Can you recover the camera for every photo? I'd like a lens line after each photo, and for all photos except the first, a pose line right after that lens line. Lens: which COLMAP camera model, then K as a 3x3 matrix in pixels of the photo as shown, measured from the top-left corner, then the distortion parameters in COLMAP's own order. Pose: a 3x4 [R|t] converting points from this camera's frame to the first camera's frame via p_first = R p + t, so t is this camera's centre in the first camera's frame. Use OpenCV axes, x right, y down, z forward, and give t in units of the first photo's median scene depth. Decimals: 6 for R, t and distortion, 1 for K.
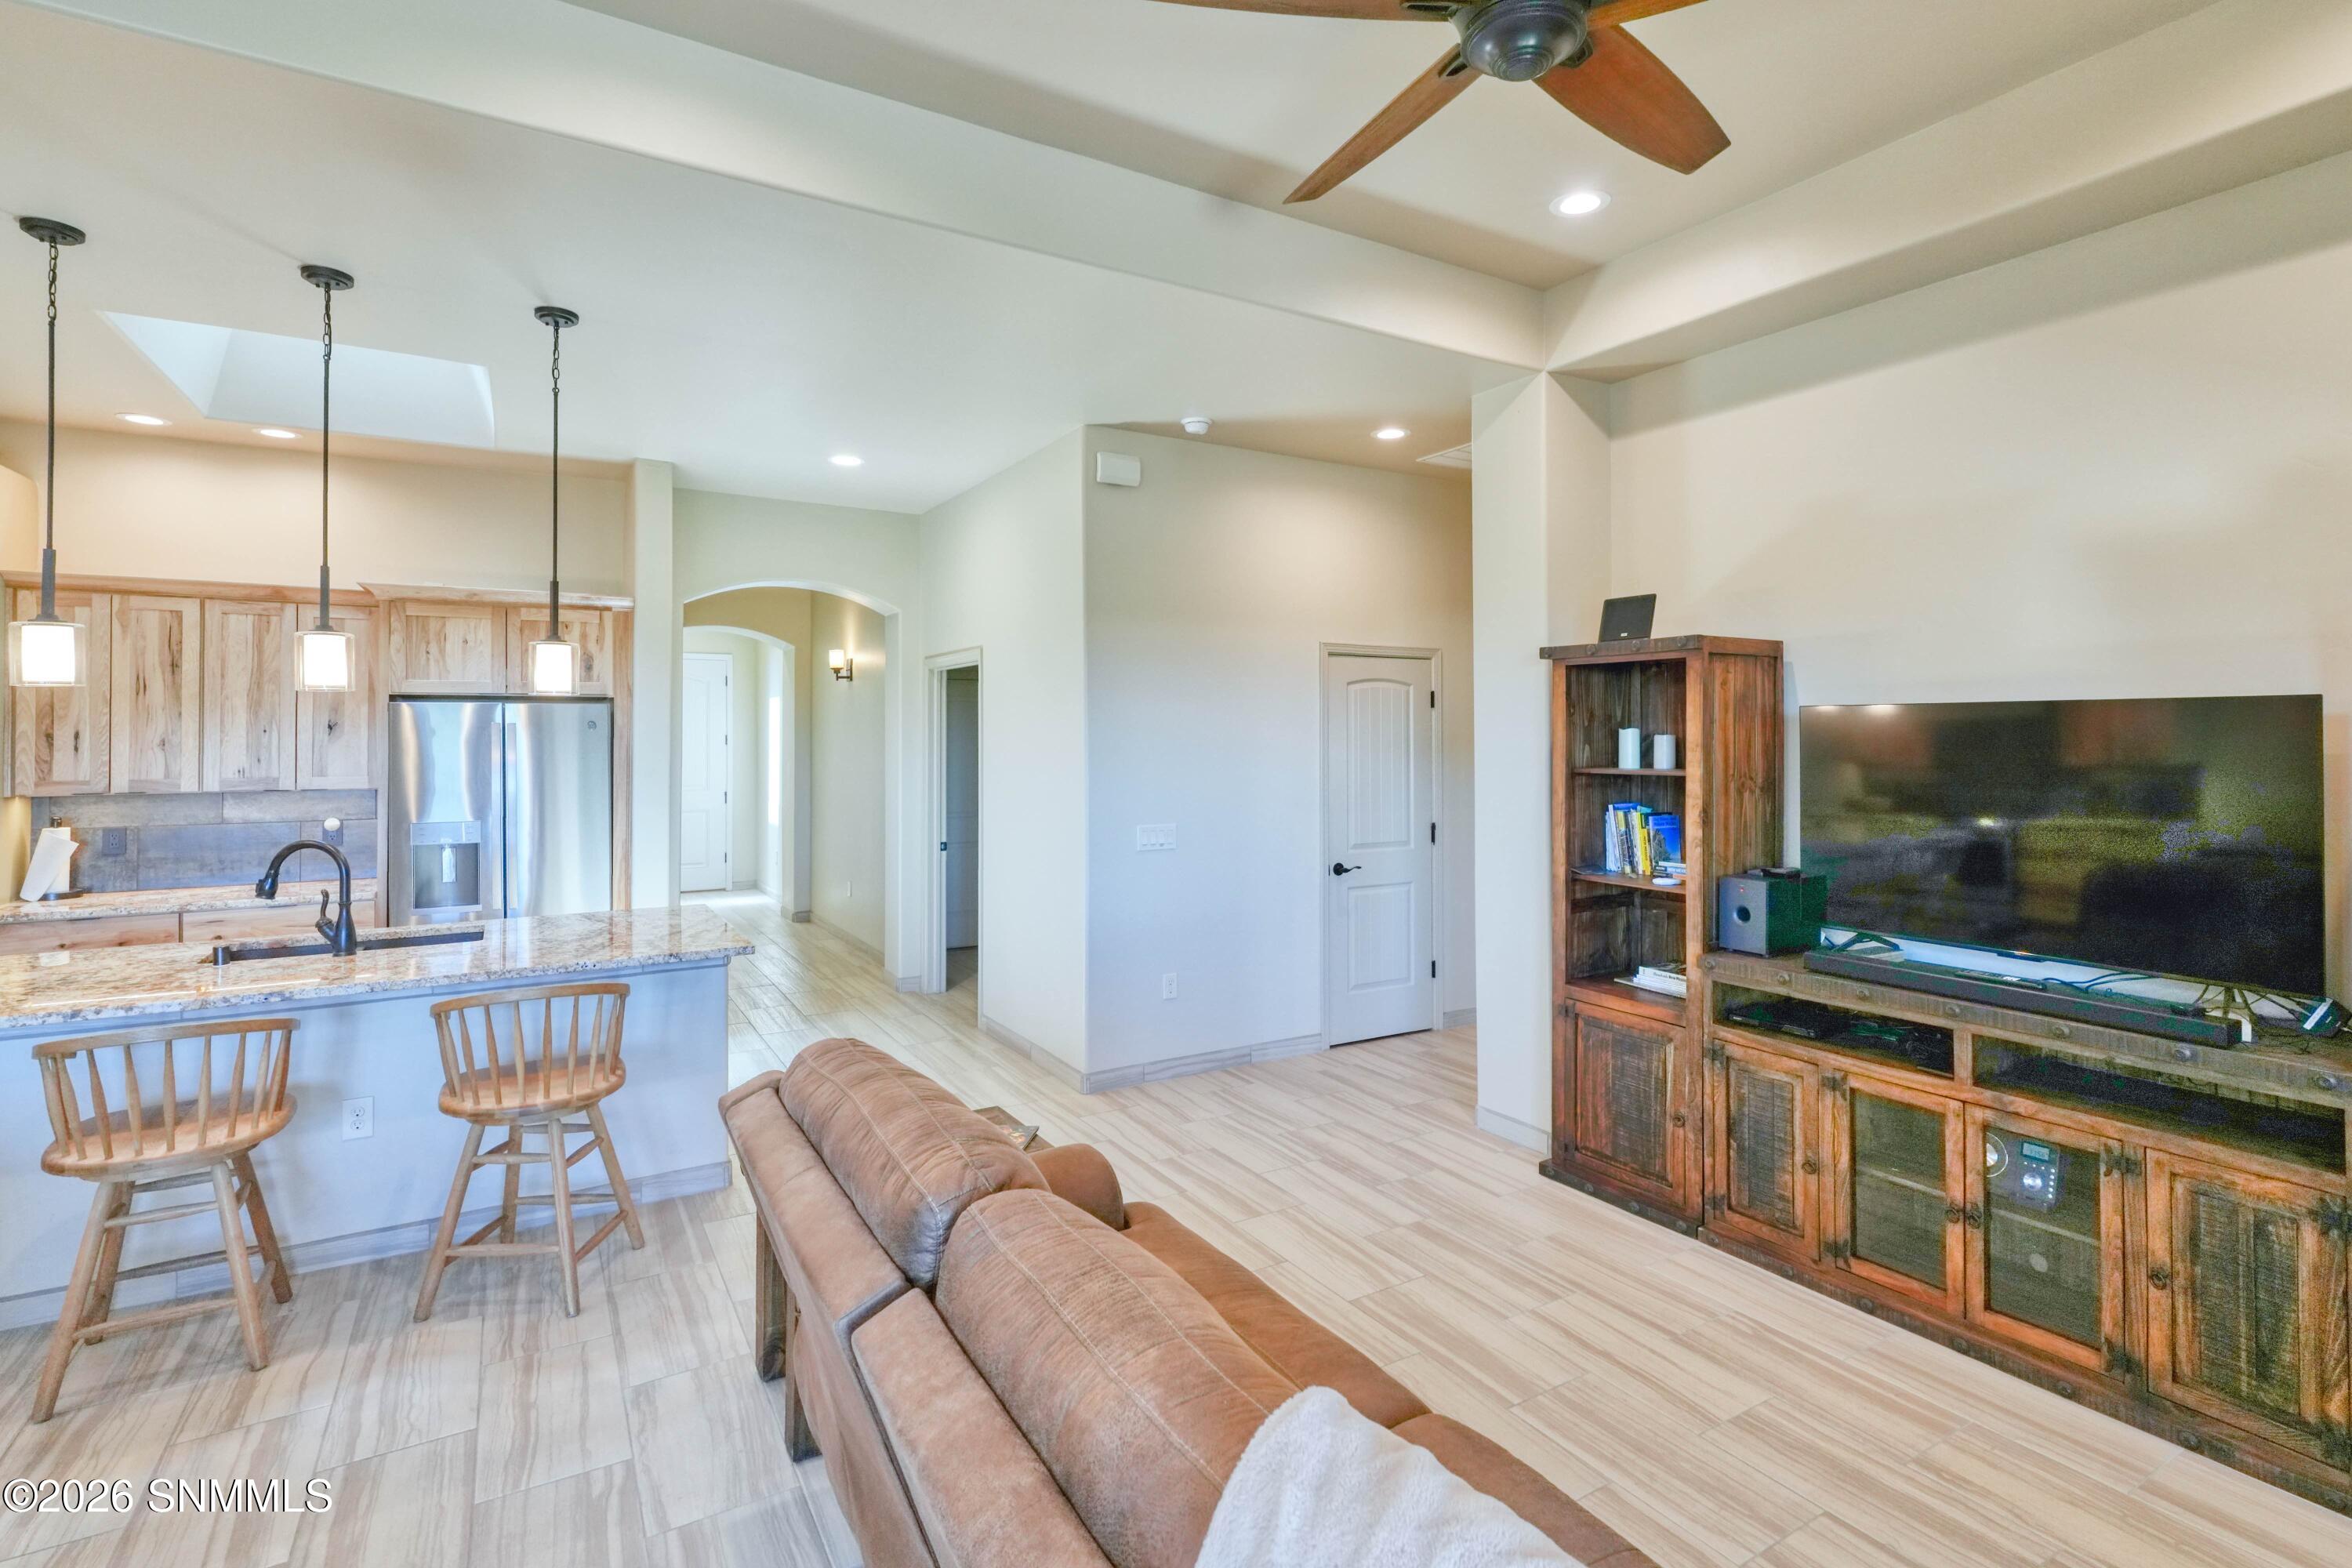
lens RADIAL K [[1137.4, 0, 1181.2], [0, 1137.4, 748.5], [0, 0, 1]] dist [0.001756, 0.000269]
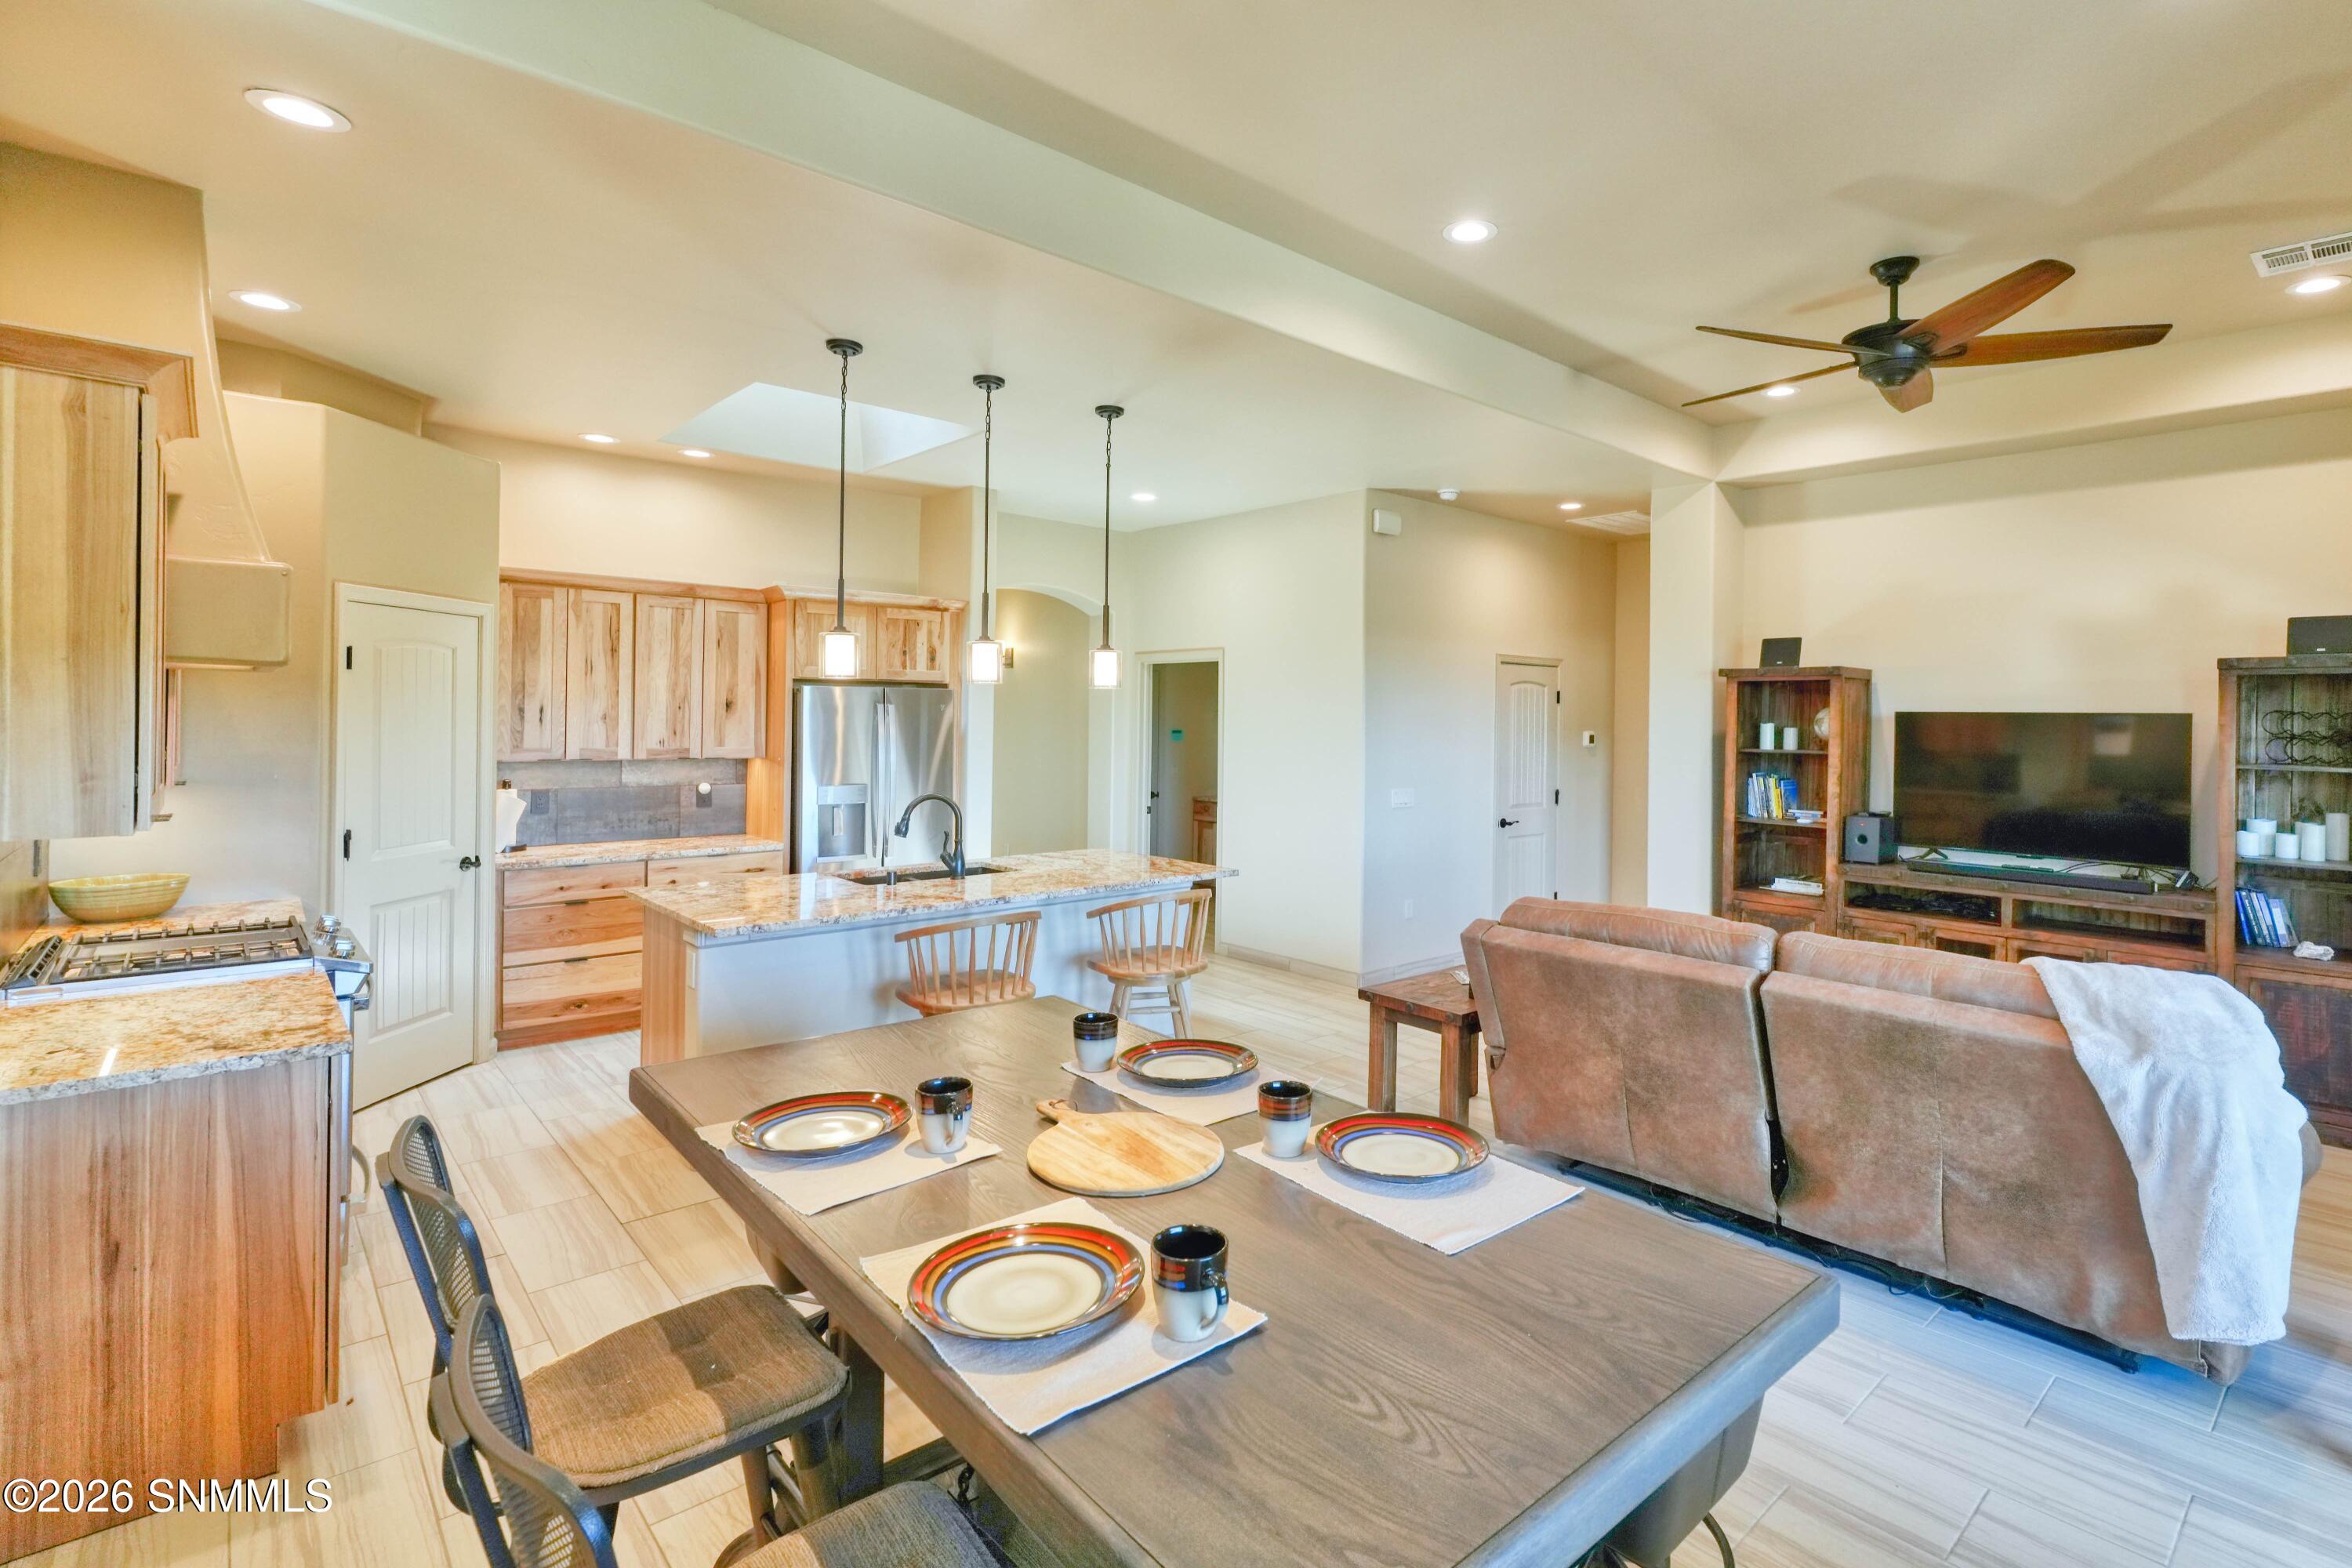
lens RADIAL K [[1130.5, 0, 1263.3], [0, 1130.5, 751.5], [0, 0, 1]] dist [-0.001284, -0.000160]
pose [[0.975985, 0.008257, 0.217680, -0.606184], [-0.012573, 0.999751, 0.018448, 0.000852], [-0.217473, -0.020742, 0.975846, -0.338479]]
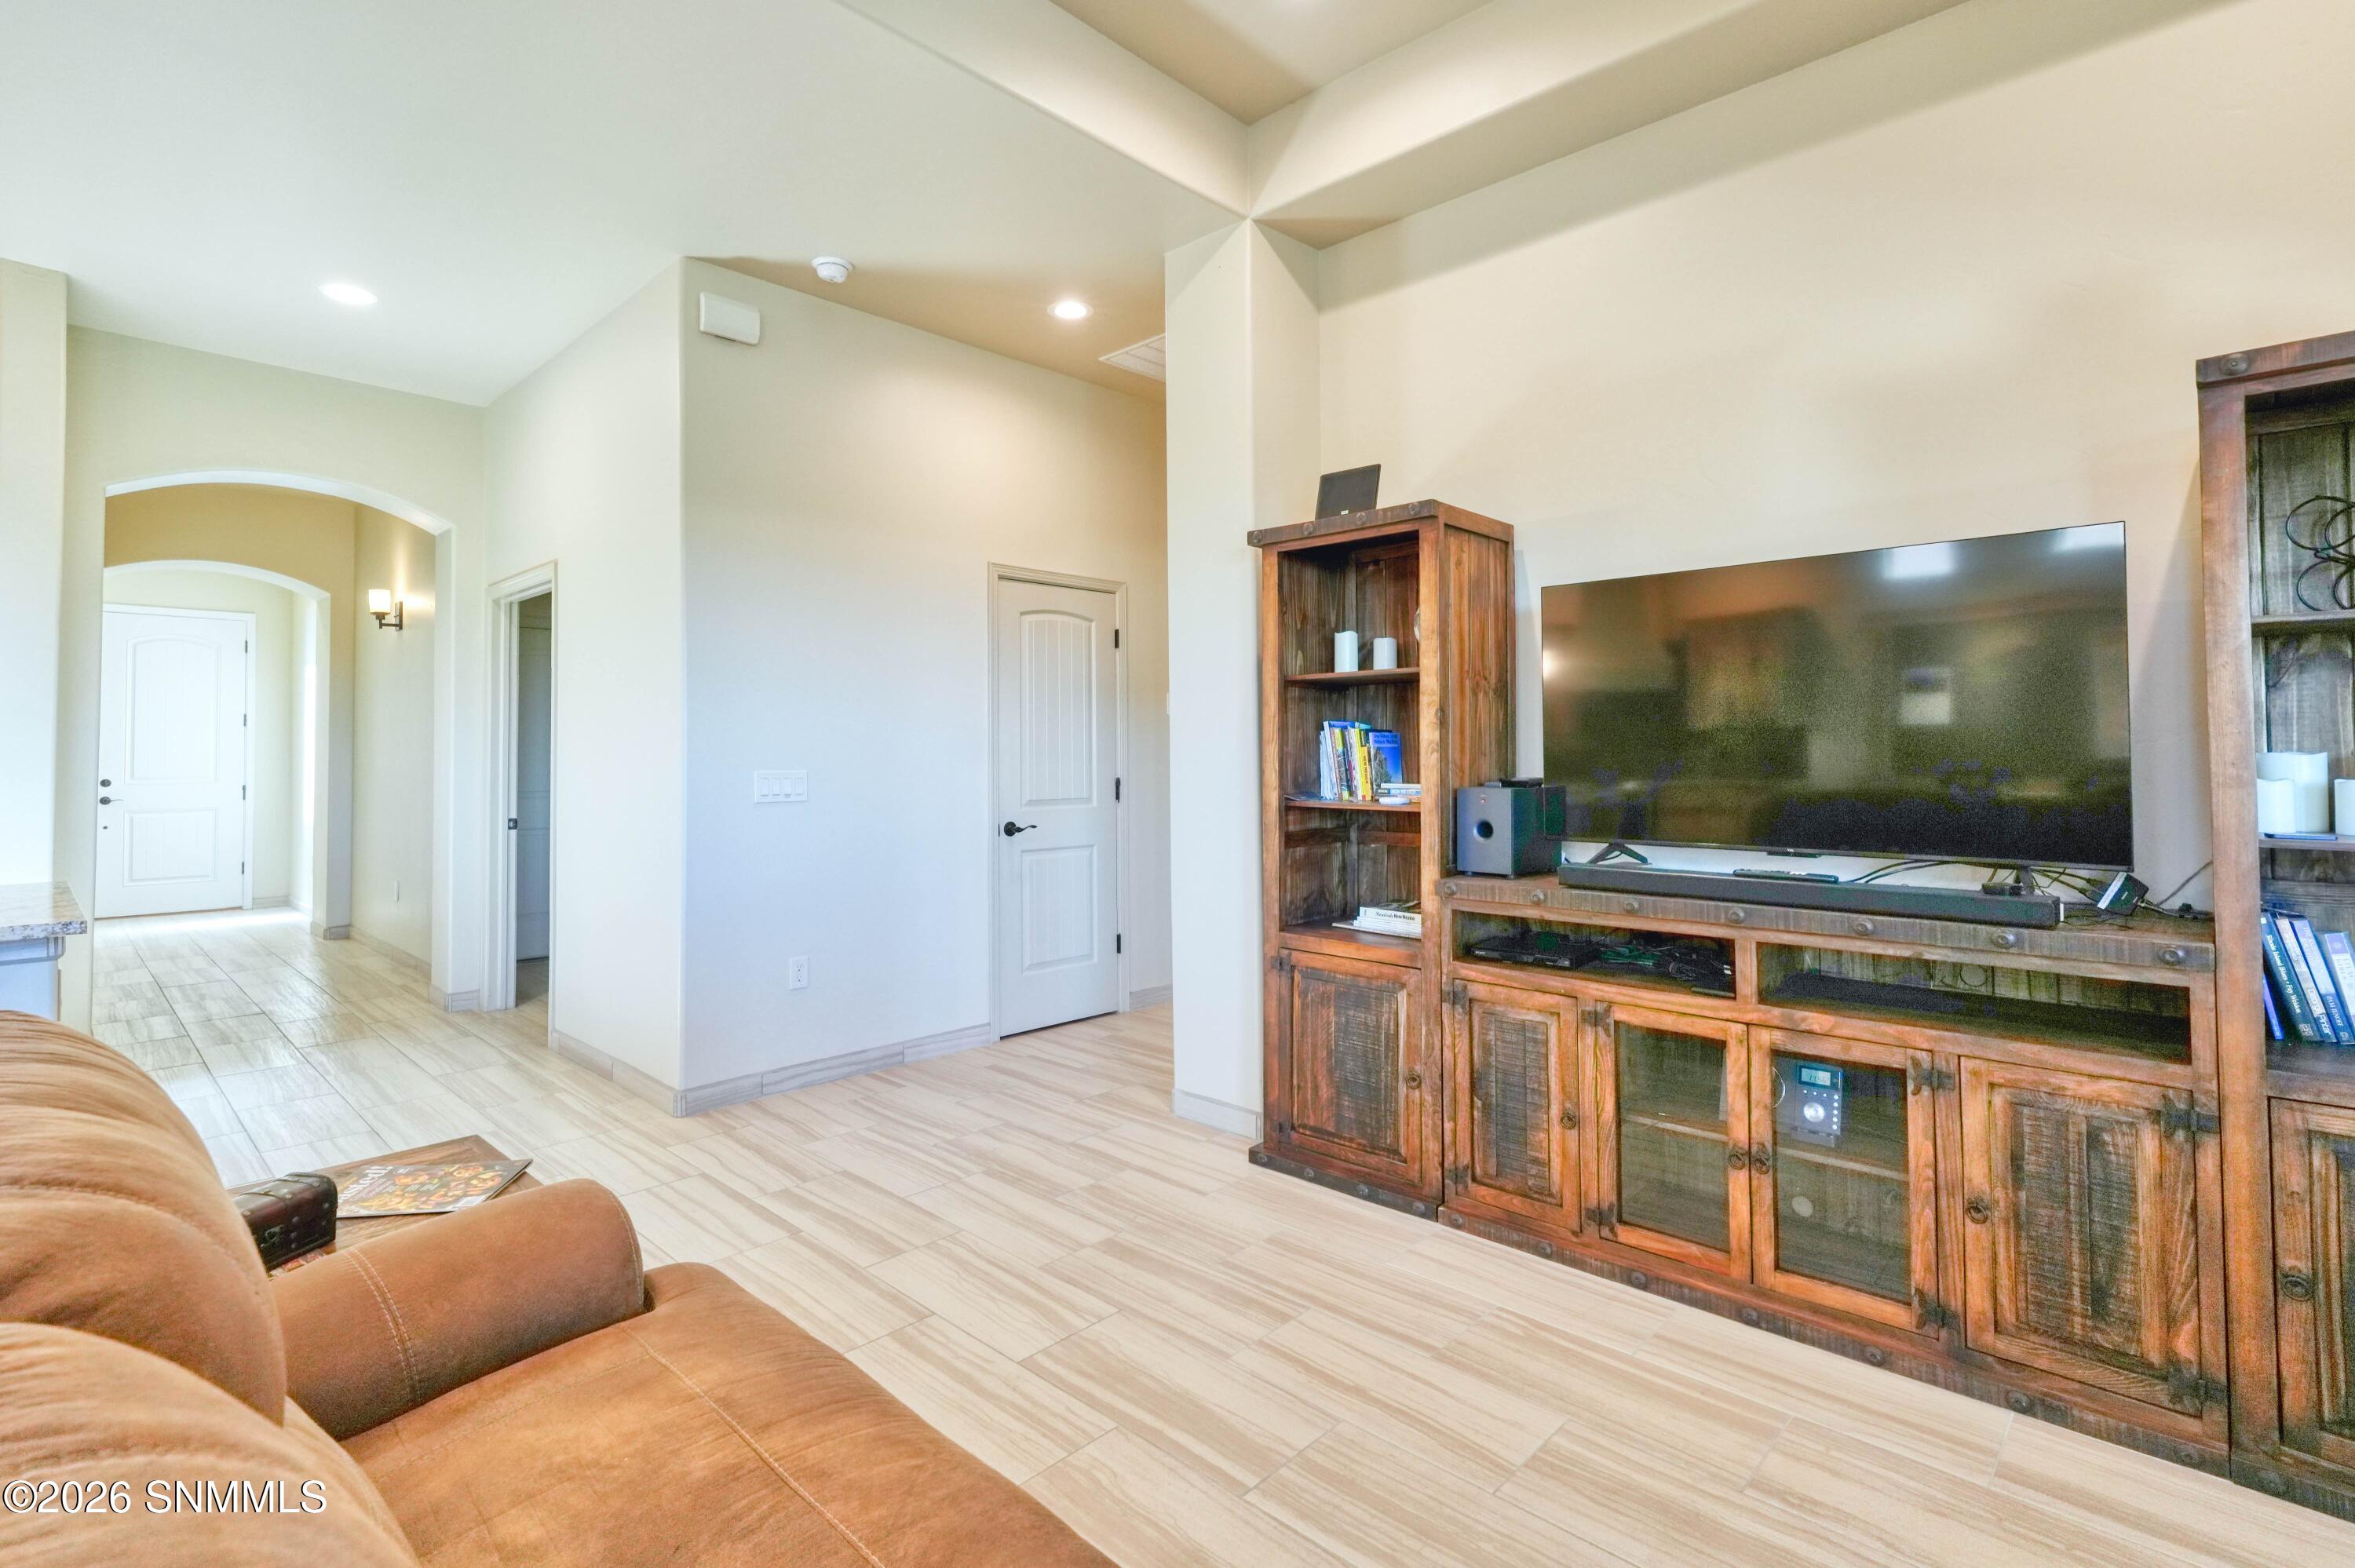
lens RADIAL K [[1111.9, 0, 1166.1], [0, 1111.9, 758.7], [0, 0, 1]] dist [0.000731, 0.000214]
pose [[0.963493, 0.001143, 0.267731, 0.038796], [0.001951, 0.999934, -0.011288, 0.088991], [-0.267727, 0.011398, 0.963427, 0.232976]]
